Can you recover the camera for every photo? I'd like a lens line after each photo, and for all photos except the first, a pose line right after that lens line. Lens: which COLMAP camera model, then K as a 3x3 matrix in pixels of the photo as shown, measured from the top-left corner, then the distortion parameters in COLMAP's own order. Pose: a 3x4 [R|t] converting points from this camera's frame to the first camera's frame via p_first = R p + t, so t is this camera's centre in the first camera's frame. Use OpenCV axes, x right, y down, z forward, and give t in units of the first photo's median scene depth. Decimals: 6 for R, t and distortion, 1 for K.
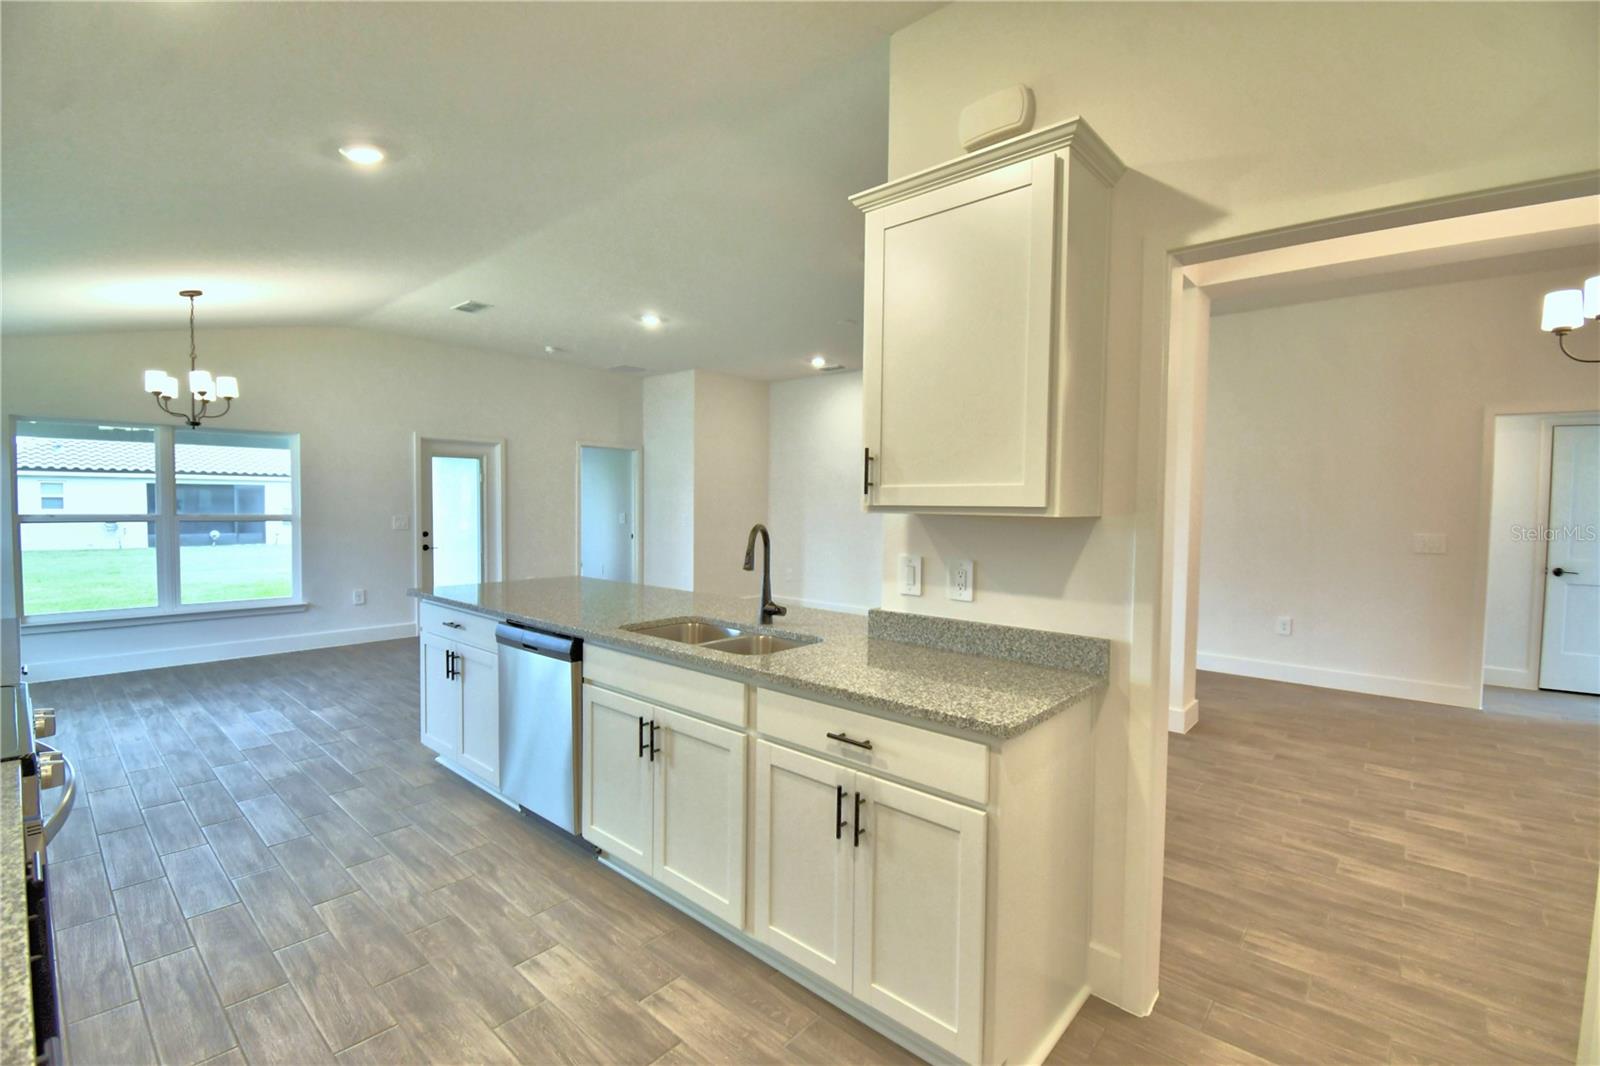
lens RADIAL K [[708.5, 0, 797.6], [0, 708.5, 527.0], [0, 0, 1]] dist [0.002691, -0.013847]
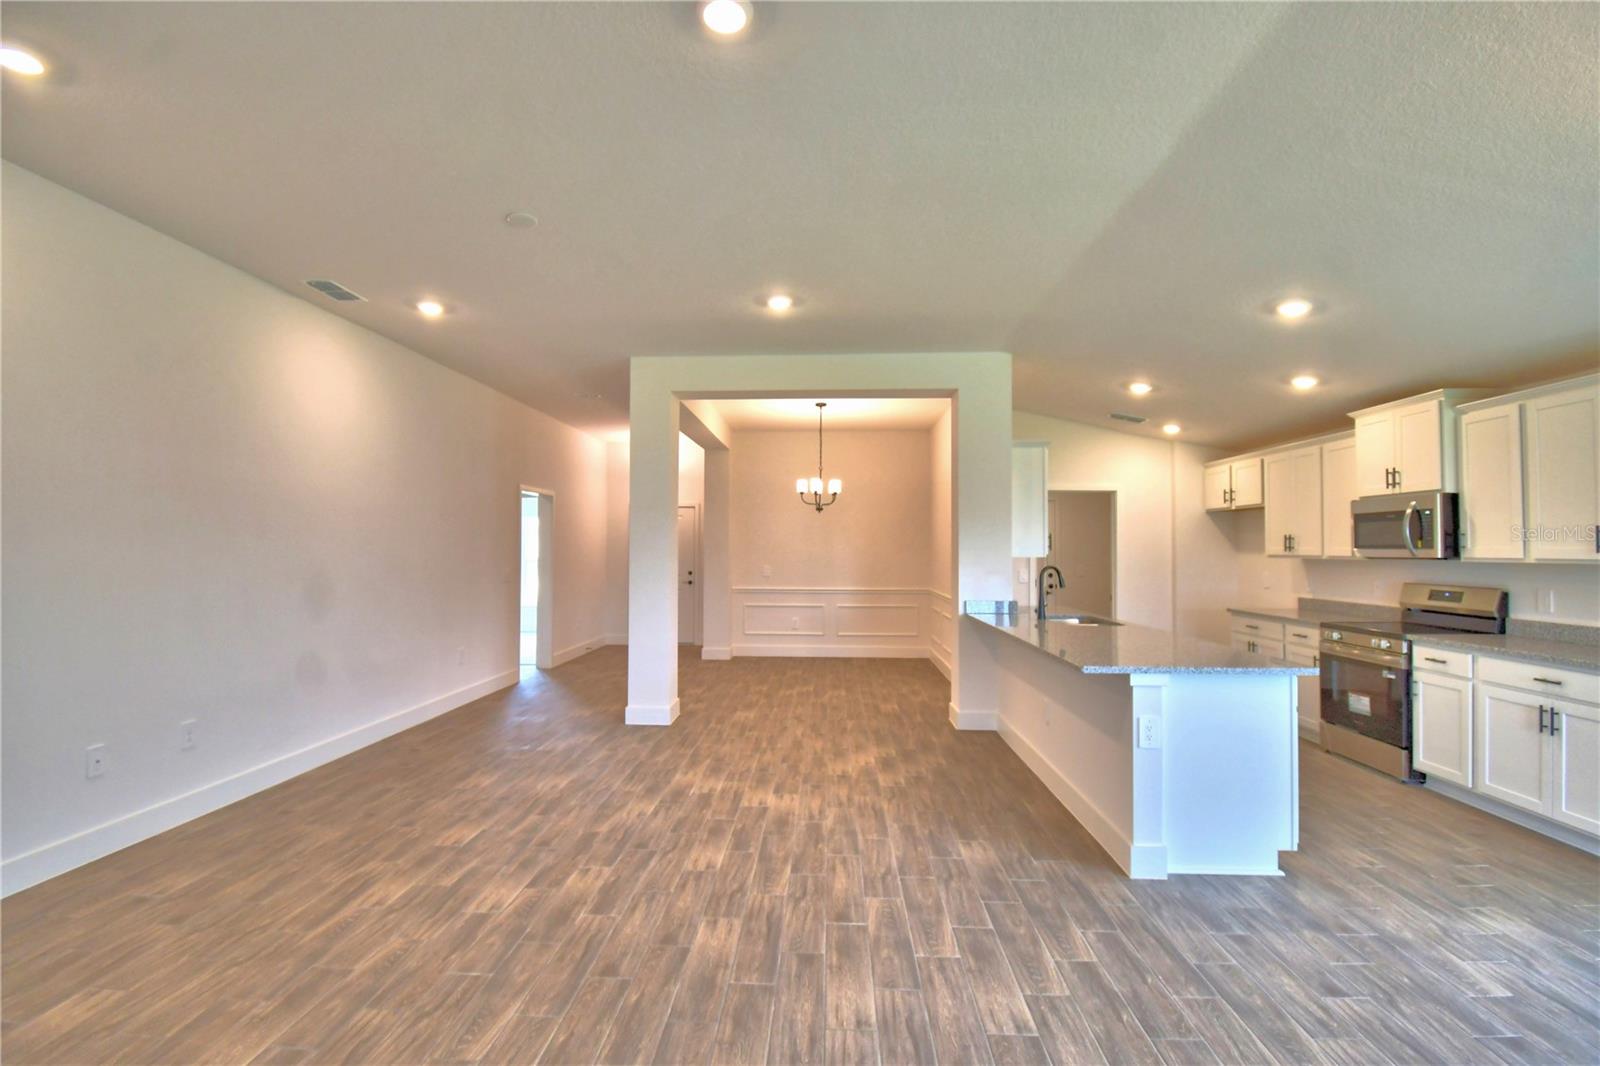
lens RADIAL K [[710.2, 0, 793.0], [0, 710.2, 530.0], [0, 0, 1]] dist [0.022286, -0.027965]
pose [[-0.624343, 0.005660, 0.781130, -0.963686], [0.014205, 0.999891, 0.004109, -0.101104], [-0.781021, 0.013662, -0.624355, 2.352366]]
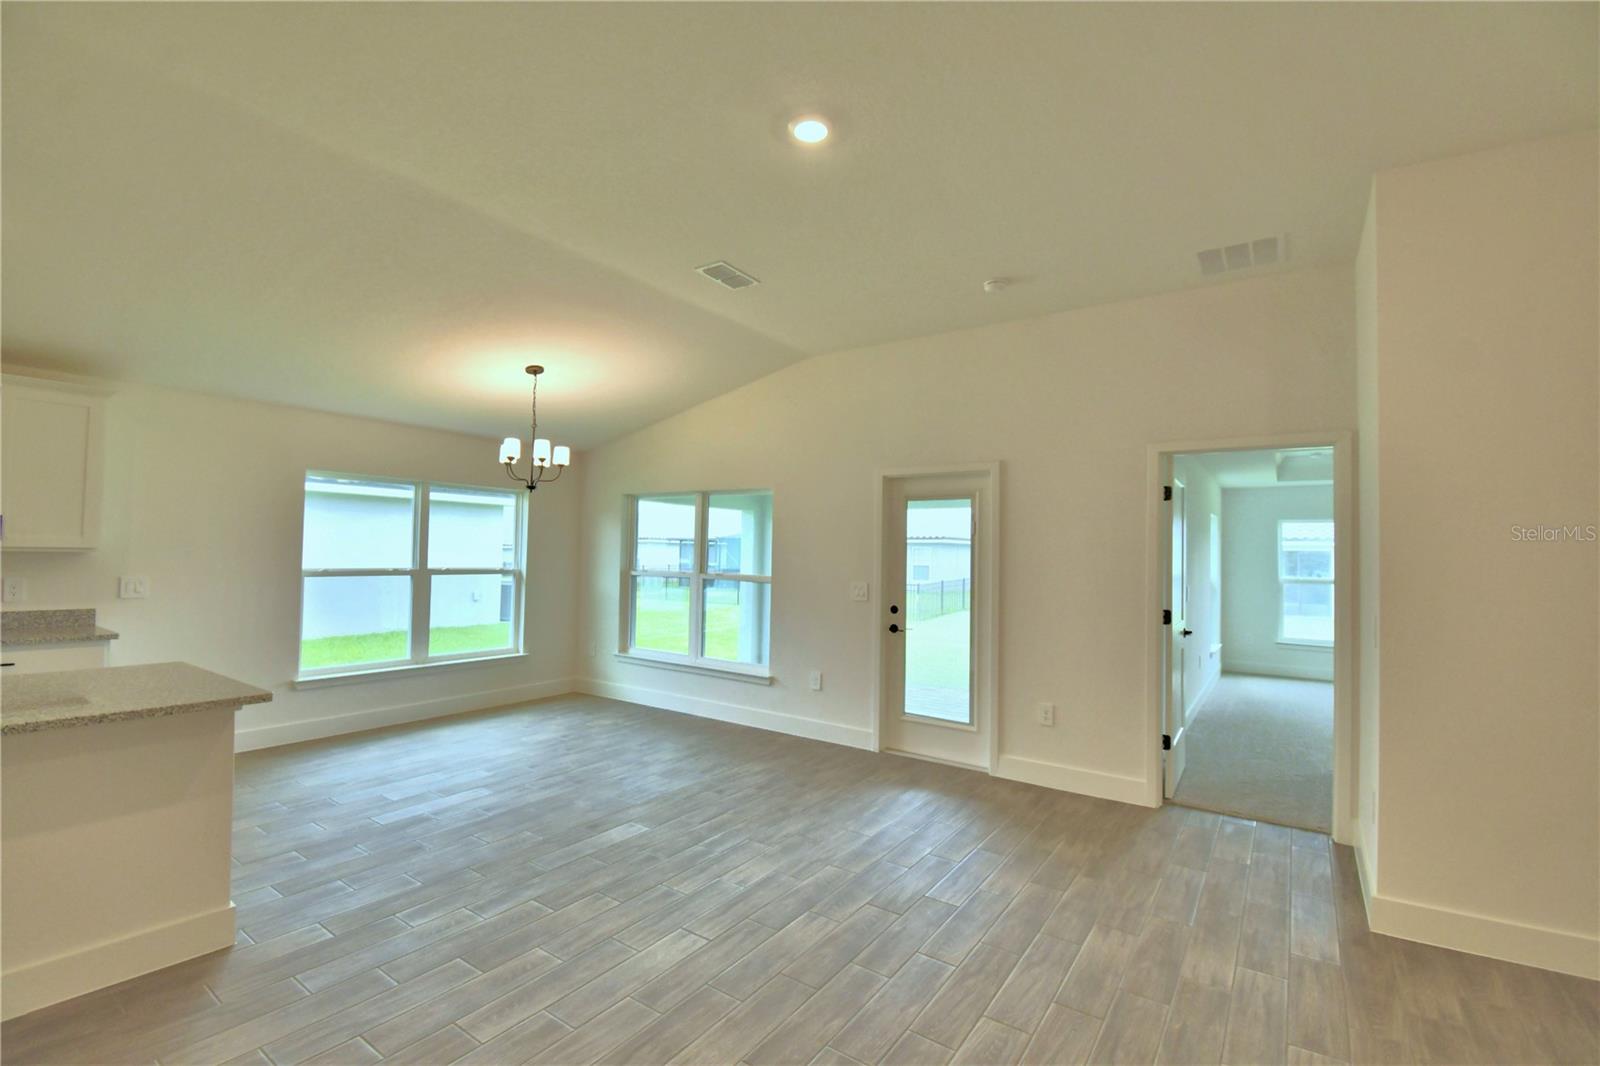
lens RADIAL K [[700.9, 0, 794.3], [0, 700.9, 535.4], [0, 0, 1]] dist [0.021205, -0.026951]
pose [[0.112830, -0.036731, -0.992935, 0.396666], [-0.049404, 0.997873, -0.042527, -0.069010], [0.992385, 0.053853, 0.110775, 1.892180]]
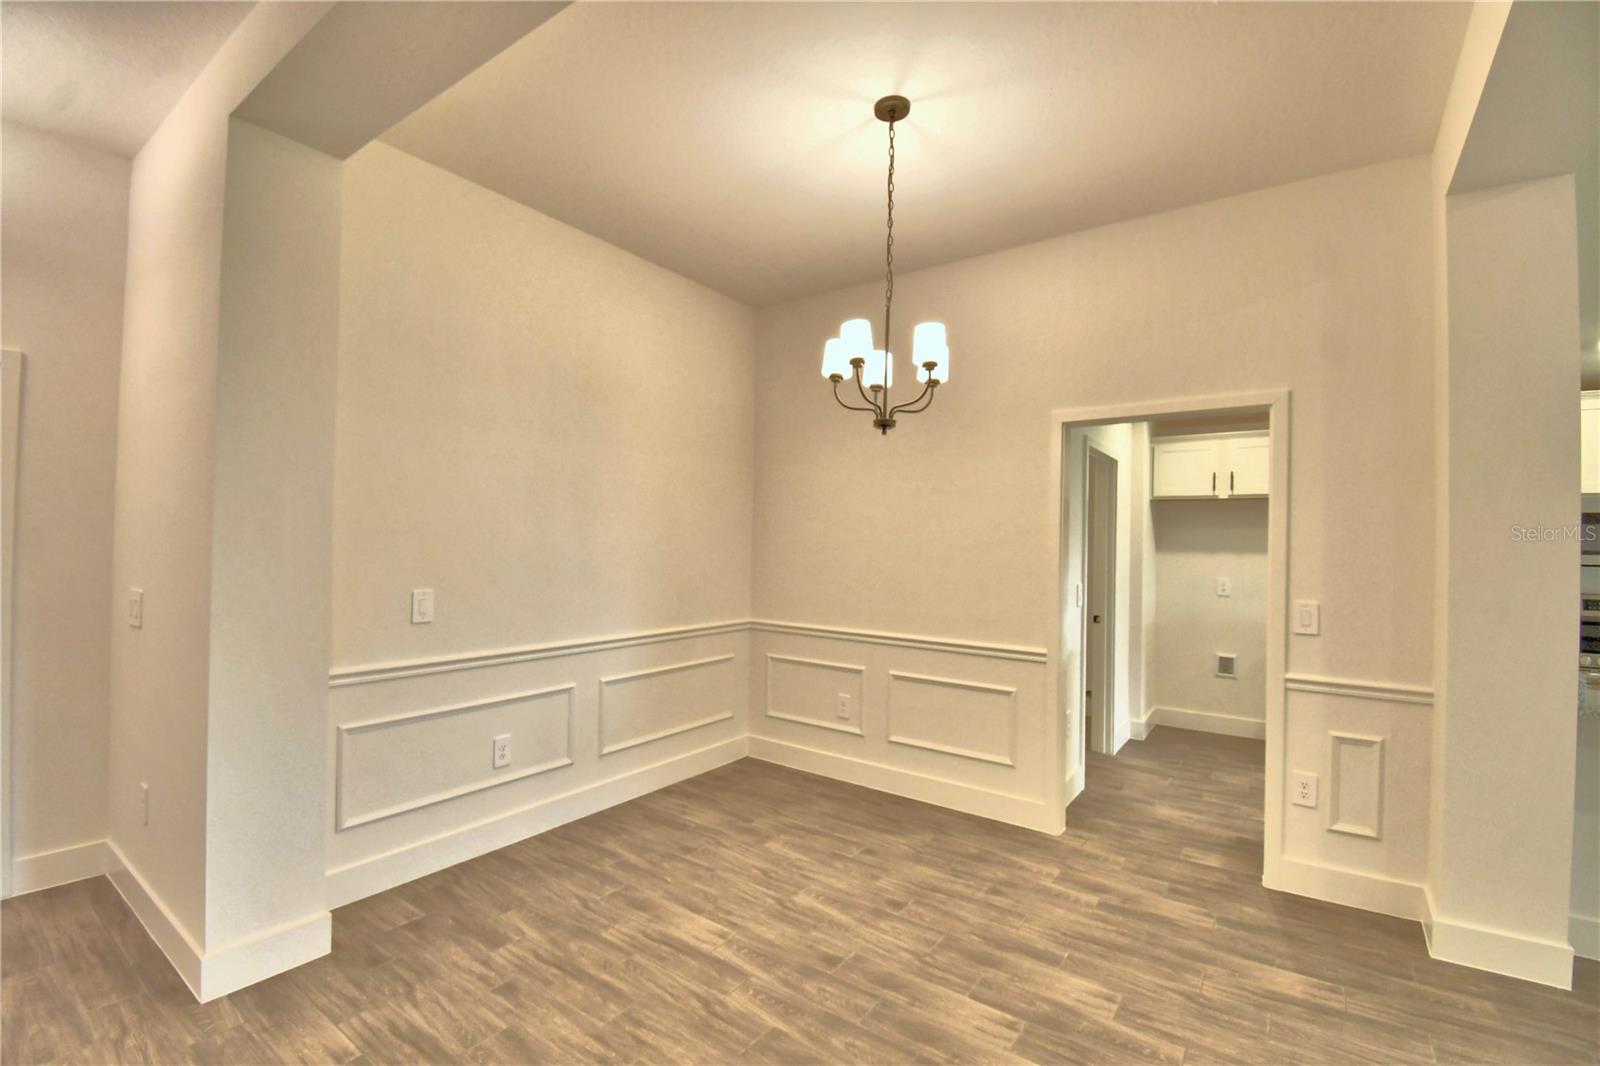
lens RADIAL K [[700.9, 0, 794.3], [0, 700.9, 535.4], [0, 0, 1]] dist [0.021205, -0.026951]
pose [[-0.995070, -0.032657, -0.093639, 1.074923], [-0.034753, 0.999179, 0.020843, -0.046863], [0.092882, 0.023994, -0.995388, 1.532052]]
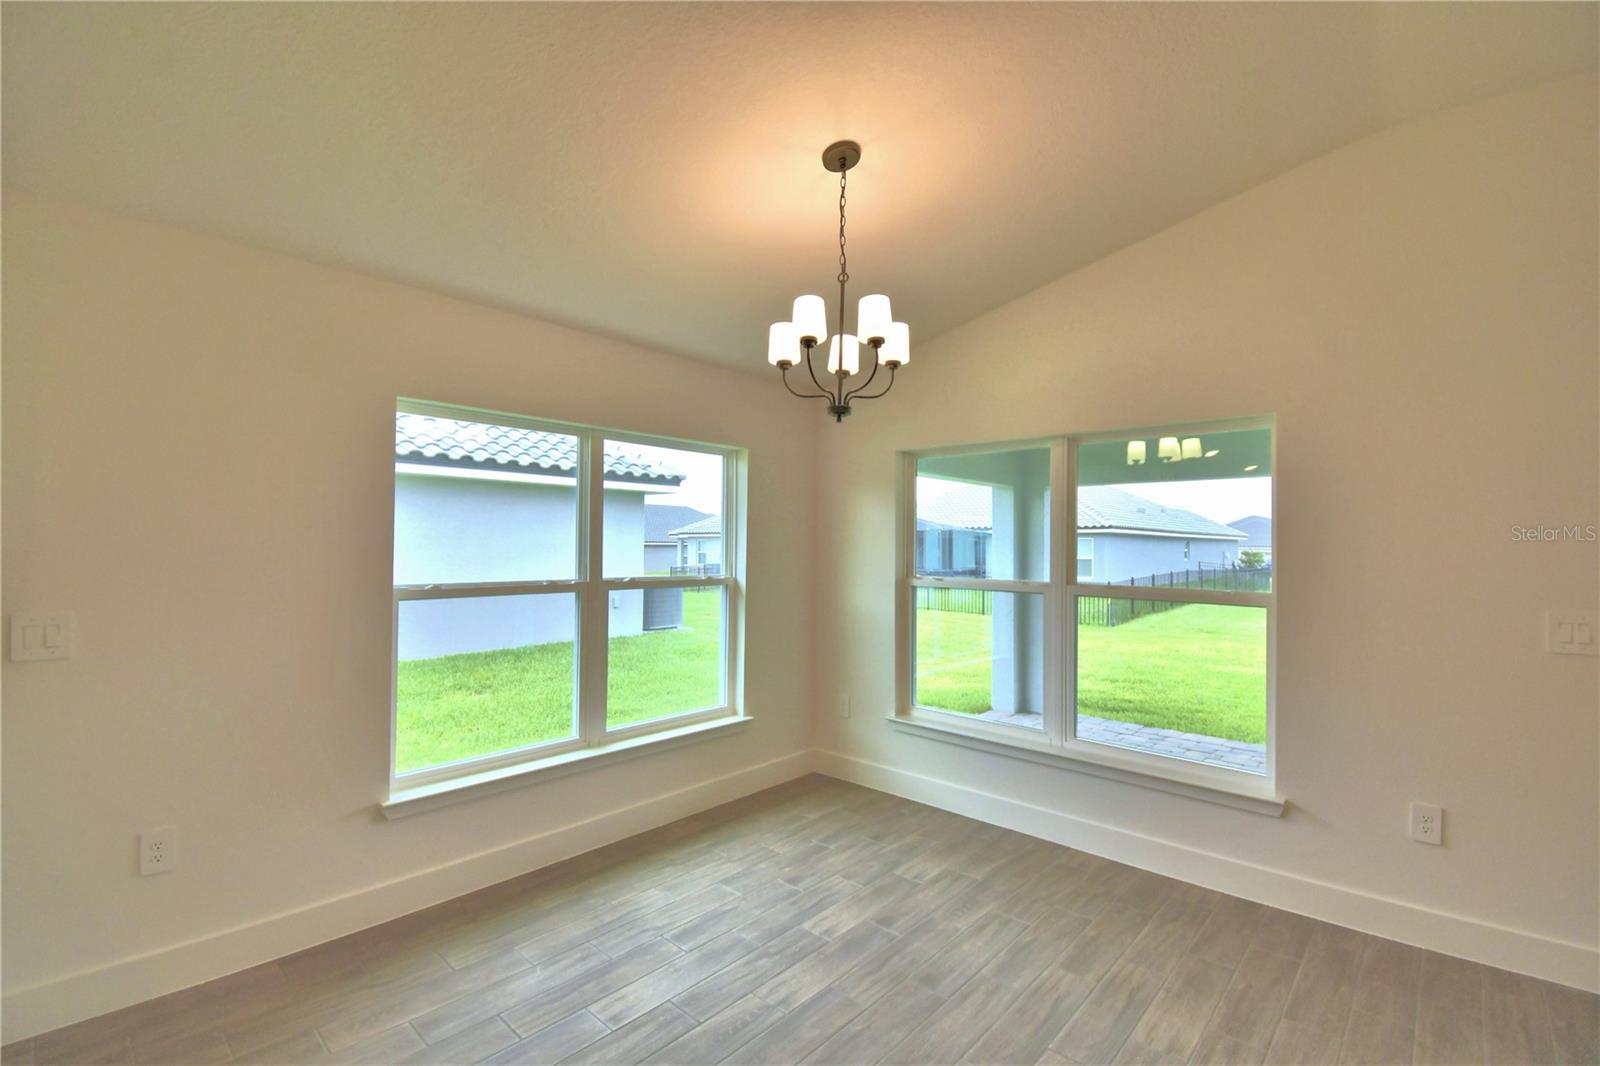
lens RADIAL K [[700.9, 0, 794.3], [0, 700.9, 535.4], [0, 0, 1]] dist [0.021205, -0.026951]
pose [[-0.021531, -0.028709, -0.999356, -0.519024], [-0.040836, 0.998779, -0.027812, -0.062146], [0.998934, 0.040211, -0.022677, 1.443645]]
